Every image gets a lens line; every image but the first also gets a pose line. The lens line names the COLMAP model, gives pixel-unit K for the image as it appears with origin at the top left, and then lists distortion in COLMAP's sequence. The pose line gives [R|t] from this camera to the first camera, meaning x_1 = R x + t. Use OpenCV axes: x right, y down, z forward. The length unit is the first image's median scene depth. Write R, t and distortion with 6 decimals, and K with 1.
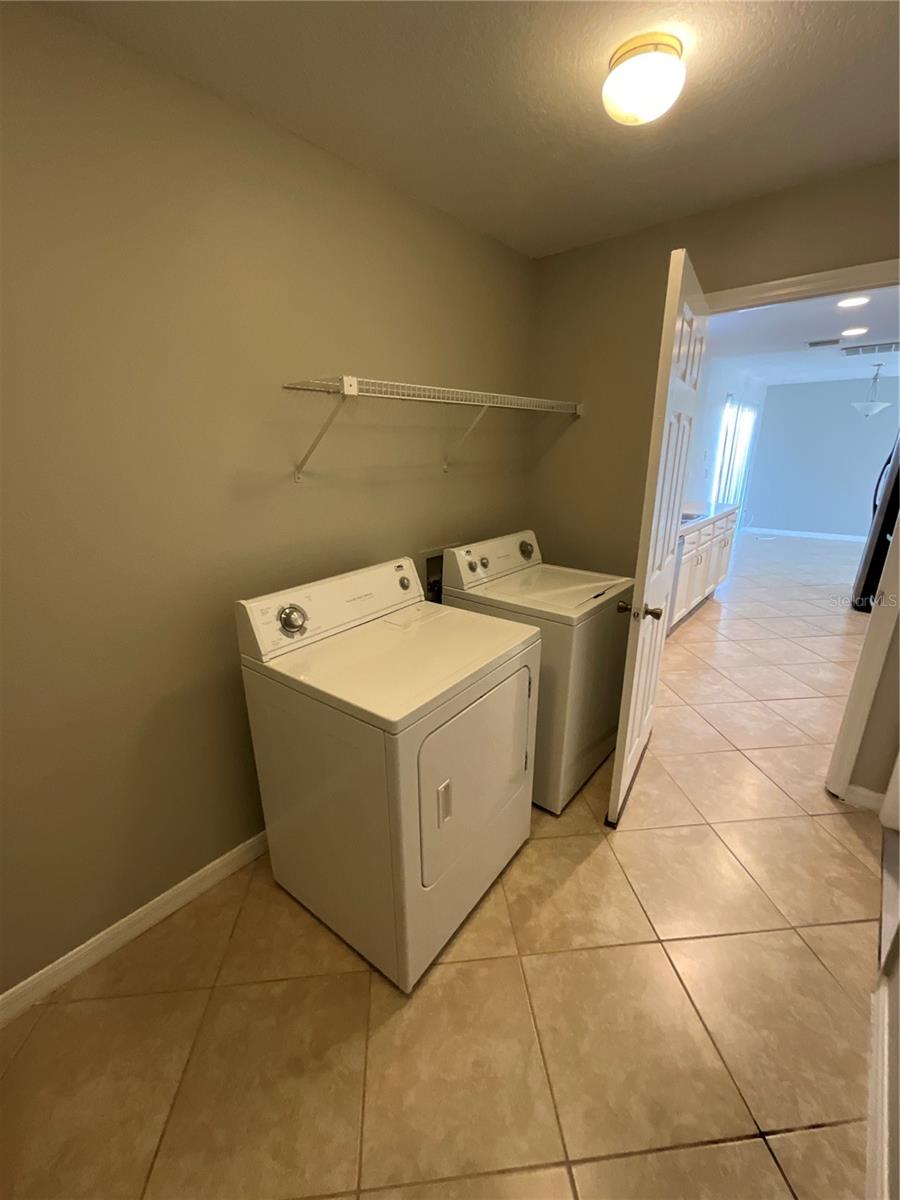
lens RADIAL K [[485.7, 0, 448.6], [0, 485.7, 600.2], [0, 0, 1]] dist [-0.009443, 0.008012]
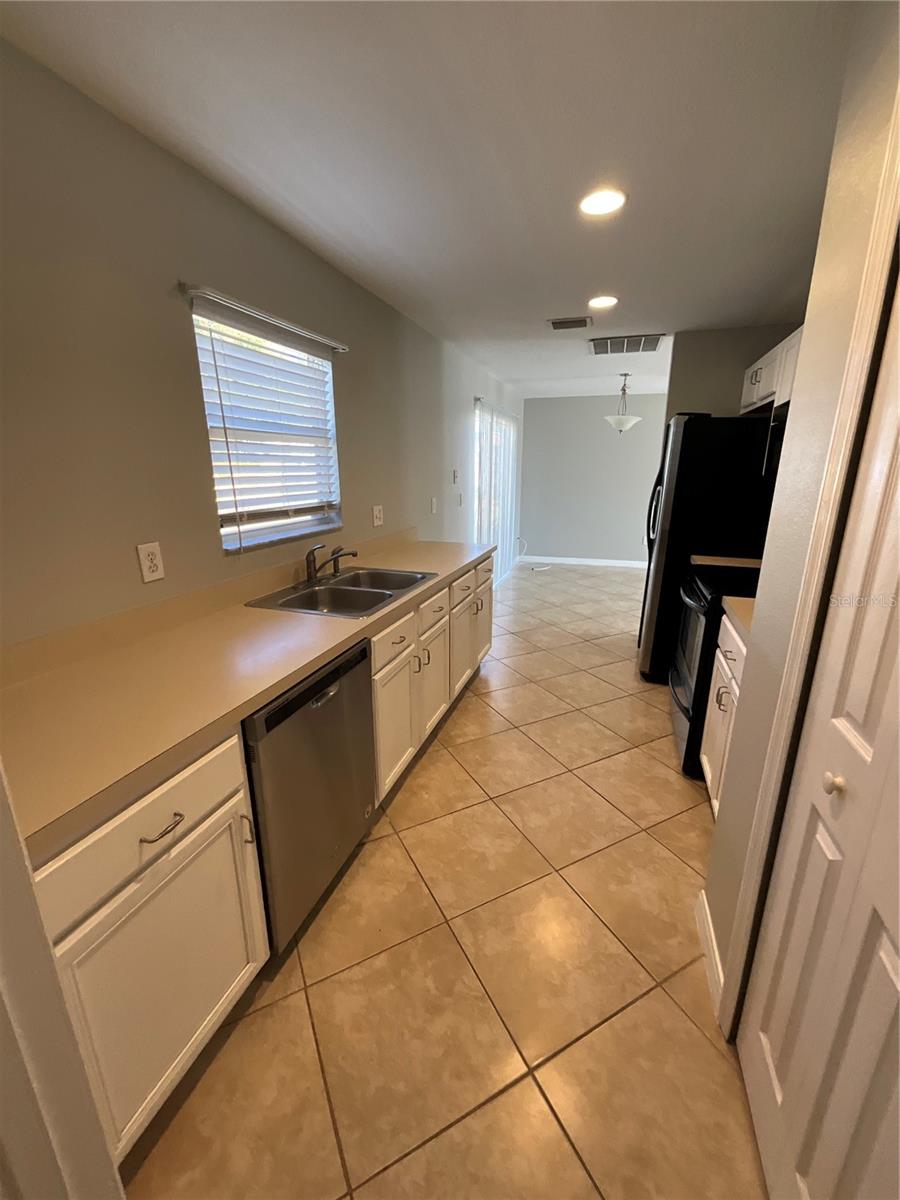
lens RADIAL K [[485.7, 0, 448.6], [0, 485.7, 600.2], [0, 0, 1]] dist [-0.009443, 0.008012]
pose [[0.931527, -0.094754, 0.351111, 0.286964], [0.109302, 0.993770, -0.021799, -0.110258], [-0.346858, 0.058684, 0.936080, 0.374133]]
